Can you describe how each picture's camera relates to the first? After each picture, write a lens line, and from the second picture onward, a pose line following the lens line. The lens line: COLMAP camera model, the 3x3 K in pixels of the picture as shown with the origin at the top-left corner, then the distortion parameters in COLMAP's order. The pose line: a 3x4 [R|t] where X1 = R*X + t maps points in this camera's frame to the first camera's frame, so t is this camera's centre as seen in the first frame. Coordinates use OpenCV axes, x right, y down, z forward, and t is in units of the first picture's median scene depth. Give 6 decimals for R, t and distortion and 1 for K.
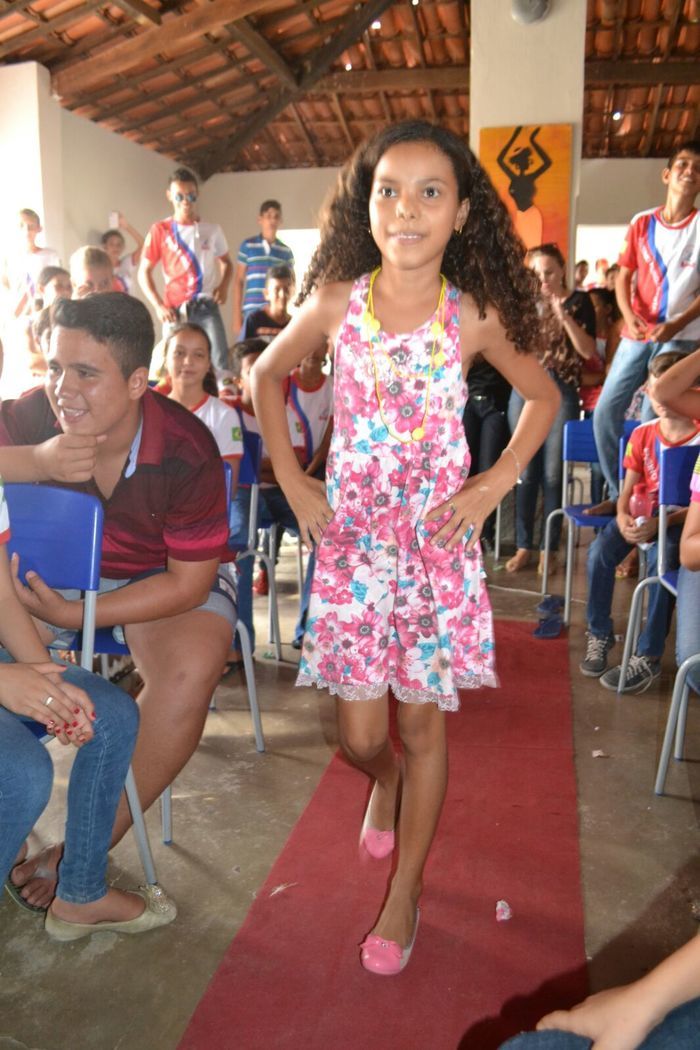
lens RADIAL K [[894.3, 0, 345.8], [0, 894.3, 519.0], [0, 0, 1]] dist [-0.067104, 0.003391]
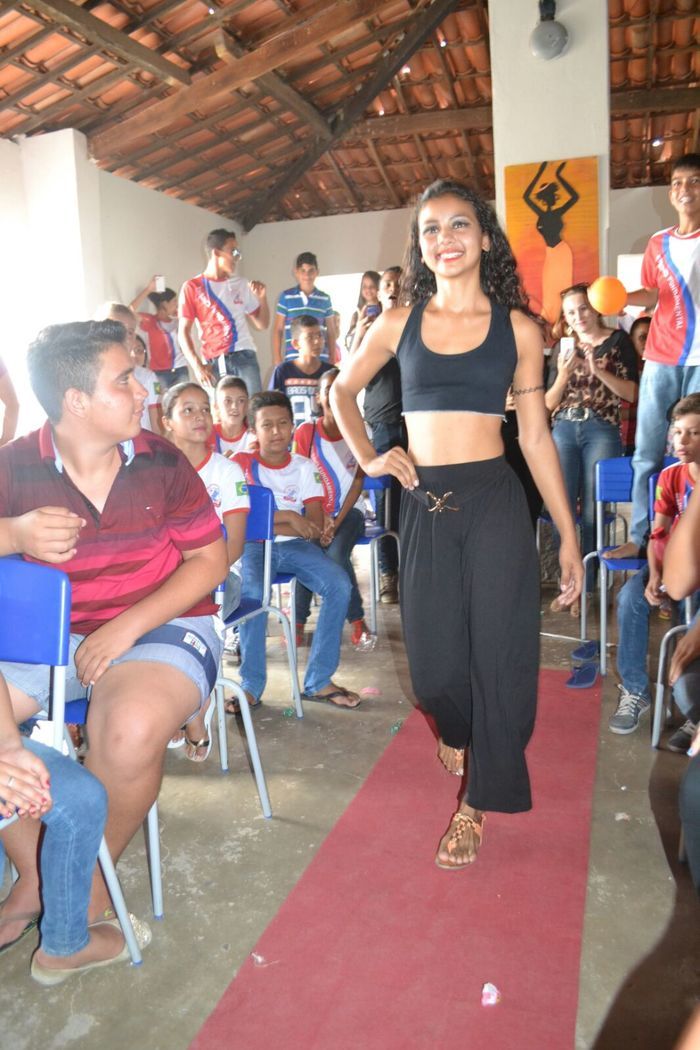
lens RADIAL K [[894.3, 0, 345.8], [0, 894.3, 519.0], [0, 0, 1]] dist [-0.067104, 0.003391]
pose [[0.996176, -0.032811, -0.080969, 0.031451], [0.029427, 0.998657, -0.042640, -0.008255], [0.082259, 0.040094, 0.995804, 0.010467]]
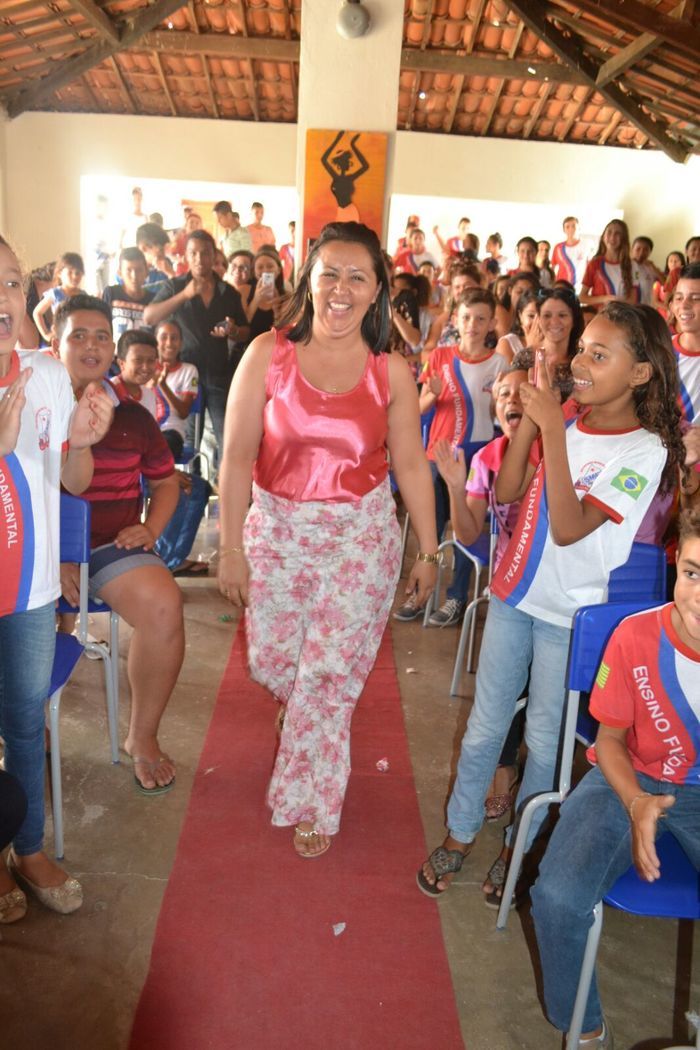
lens RADIAL K [[957.1, 0, 350.0], [0, 957.1, 525.0], [0, 0, 1]] dist [-0.073473, -0.009066]
pose [[0.971920, -0.008604, 0.235156, -0.059232], [-0.010969, 0.996588, 0.081799, -0.032960], [-0.235057, -0.082082, 0.968510, -0.155282]]
